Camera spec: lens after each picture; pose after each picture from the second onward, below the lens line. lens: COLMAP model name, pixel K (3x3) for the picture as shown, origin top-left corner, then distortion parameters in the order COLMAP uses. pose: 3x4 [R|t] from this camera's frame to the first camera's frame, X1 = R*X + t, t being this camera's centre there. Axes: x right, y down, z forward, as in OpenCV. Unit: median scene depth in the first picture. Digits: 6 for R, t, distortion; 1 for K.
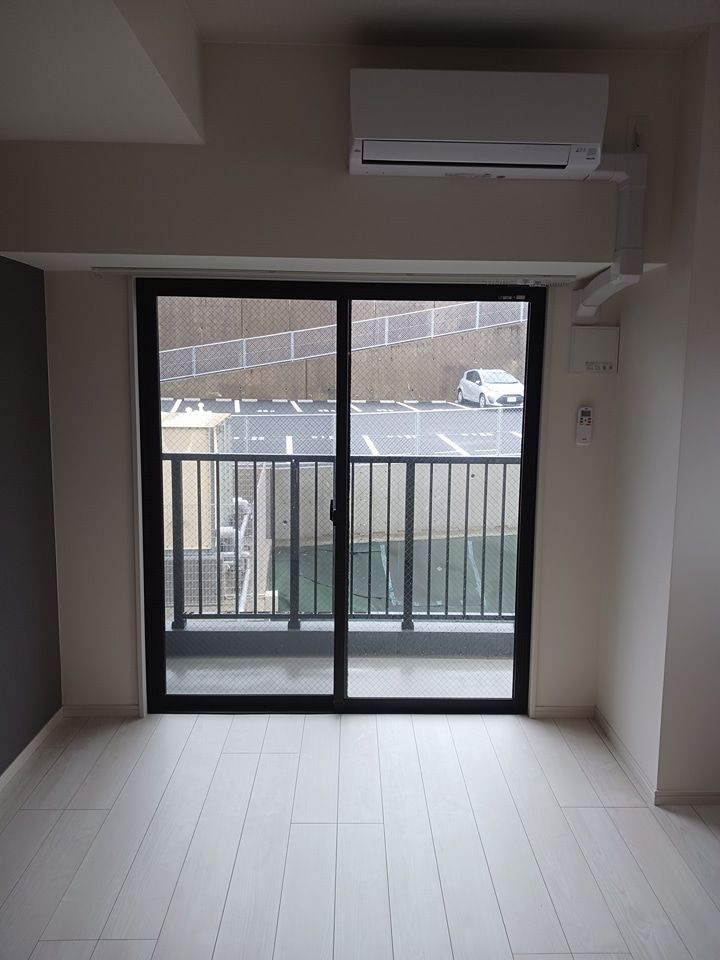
lens RADIAL K [[755.3, 0, 361.9], [0, 755.3, 471.4], [0, 0, 1]] dist [0.029780, -0.012621]
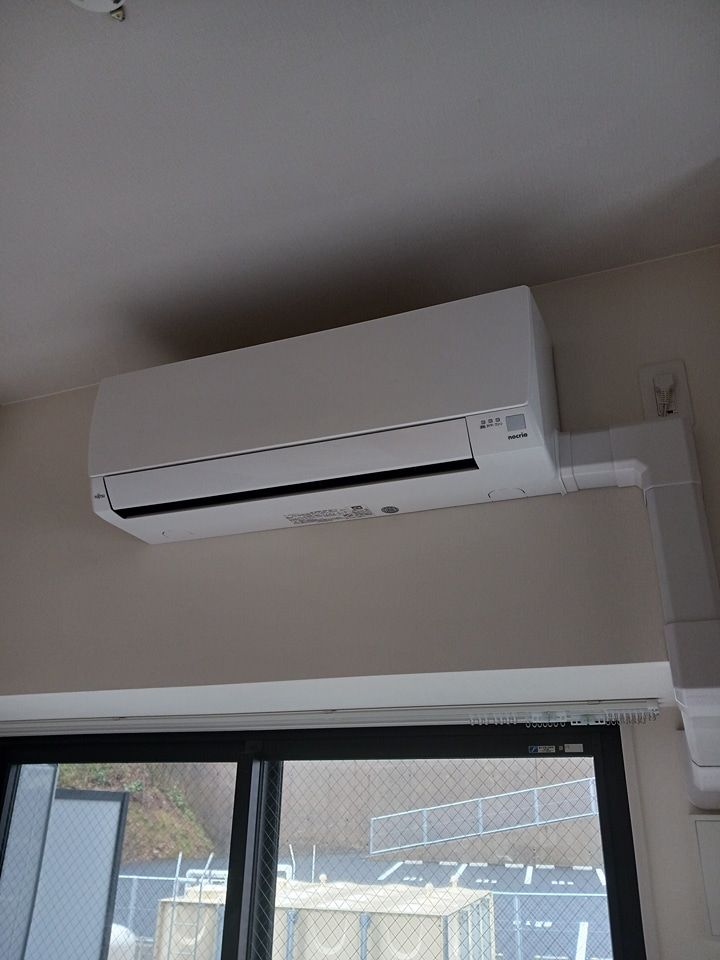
lens RADIAL K [[755.3, 0, 360.3], [0, 755.3, 475.5], [0, 0, 1]] dist [0.029780, -0.012621]
pose [[0.925565, -0.156643, -0.344664, 0.278660], [-0.051174, 0.850270, -0.523853, -0.115365], [0.375115, 0.502498, 0.778964, 0.477582]]
